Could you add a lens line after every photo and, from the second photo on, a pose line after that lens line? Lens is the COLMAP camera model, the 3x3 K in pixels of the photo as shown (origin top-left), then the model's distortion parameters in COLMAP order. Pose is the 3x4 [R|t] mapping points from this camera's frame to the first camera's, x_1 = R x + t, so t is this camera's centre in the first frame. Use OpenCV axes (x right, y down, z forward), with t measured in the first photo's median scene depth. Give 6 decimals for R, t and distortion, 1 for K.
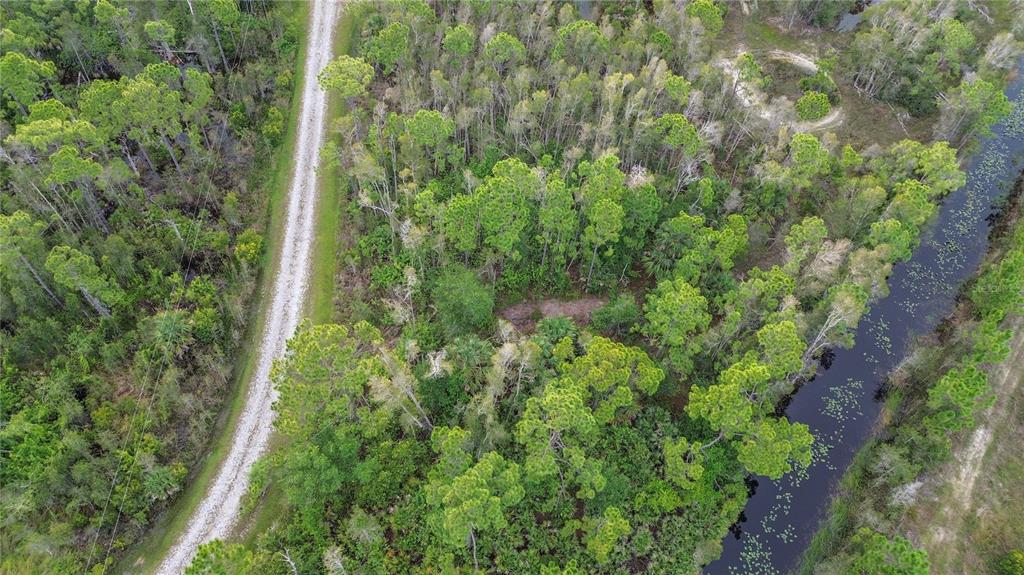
lens RADIAL K [[719.3, 0, 509.7], [0, 719.3, 286.0], [0, 0, 1]] dist [0.072973, -0.062523]
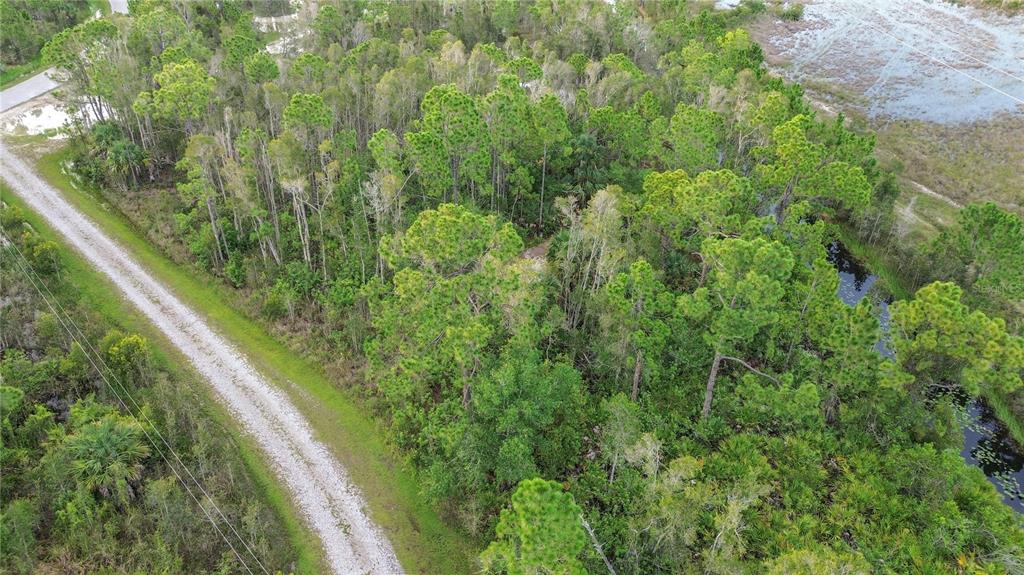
lens RADIAL K [[719.3, 0, 509.7], [0, 719.3, 286.0], [0, 0, 1]] dist [0.072973, -0.062523]
pose [[0.758904, -0.361141, 0.541887, -0.473408], [0.529108, 0.827051, -0.189820, 0.227947], [-0.379616, 0.430772, 0.818735, 0.328916]]
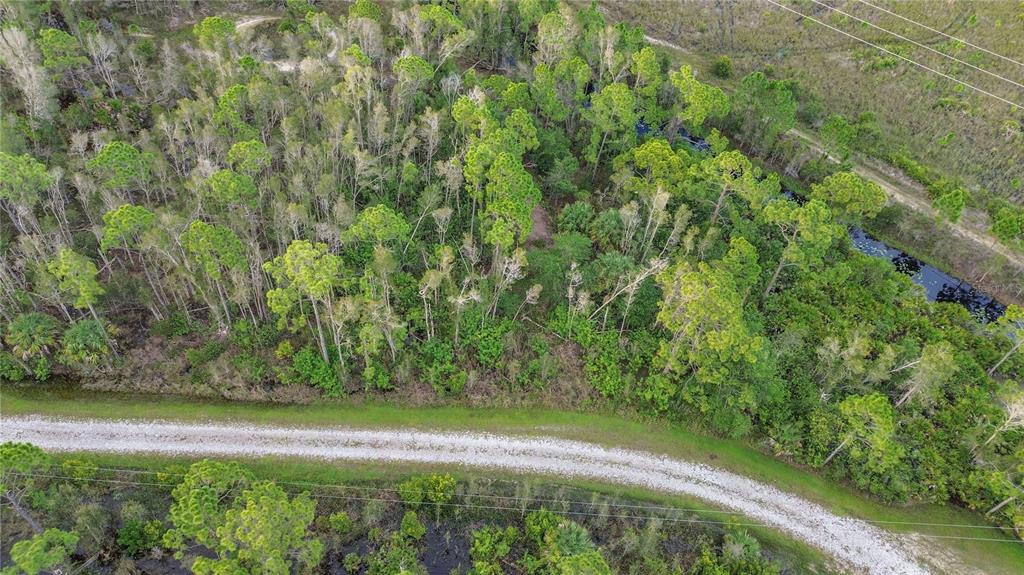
lens RADIAL K [[719.3, 0, 509.7], [0, 719.3, 286.0], [0, 0, 1]] dist [0.072973, -0.062523]
pose [[0.085574, -0.775958, 0.624954, -0.729615], [0.758807, 0.457248, 0.463828, -0.490444], [-0.645669, 0.434528, 0.627930, 0.393709]]
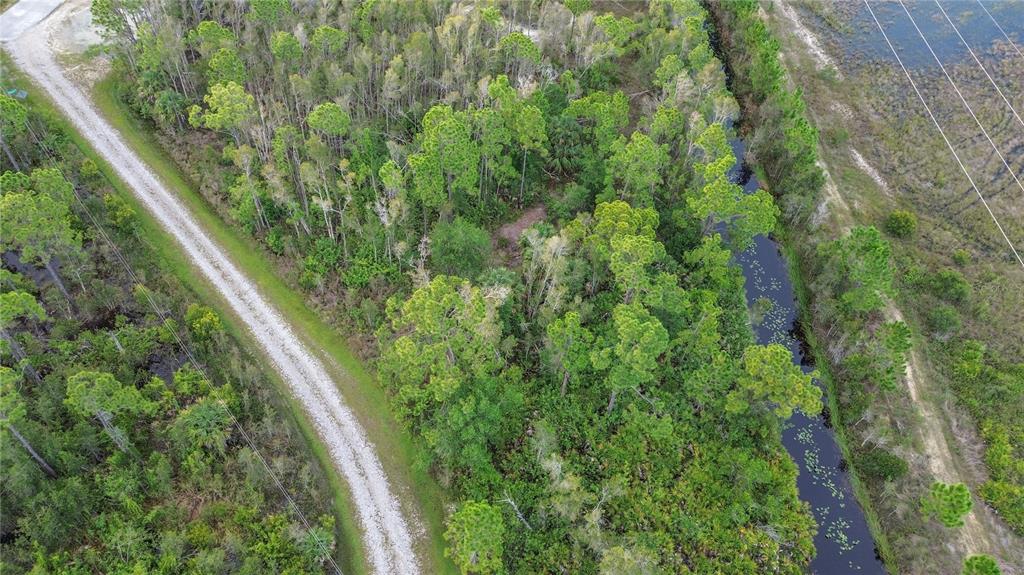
lens RADIAL K [[719.3, 0, 509.7], [0, 719.3, 286.0], [0, 0, 1]] dist [0.072973, -0.062523]
pose [[0.789599, -0.463275, 0.402380, -0.439666], [0.481256, 0.874363, 0.062308, 0.038480], [-0.380692, 0.144449, 0.913350, 0.023636]]
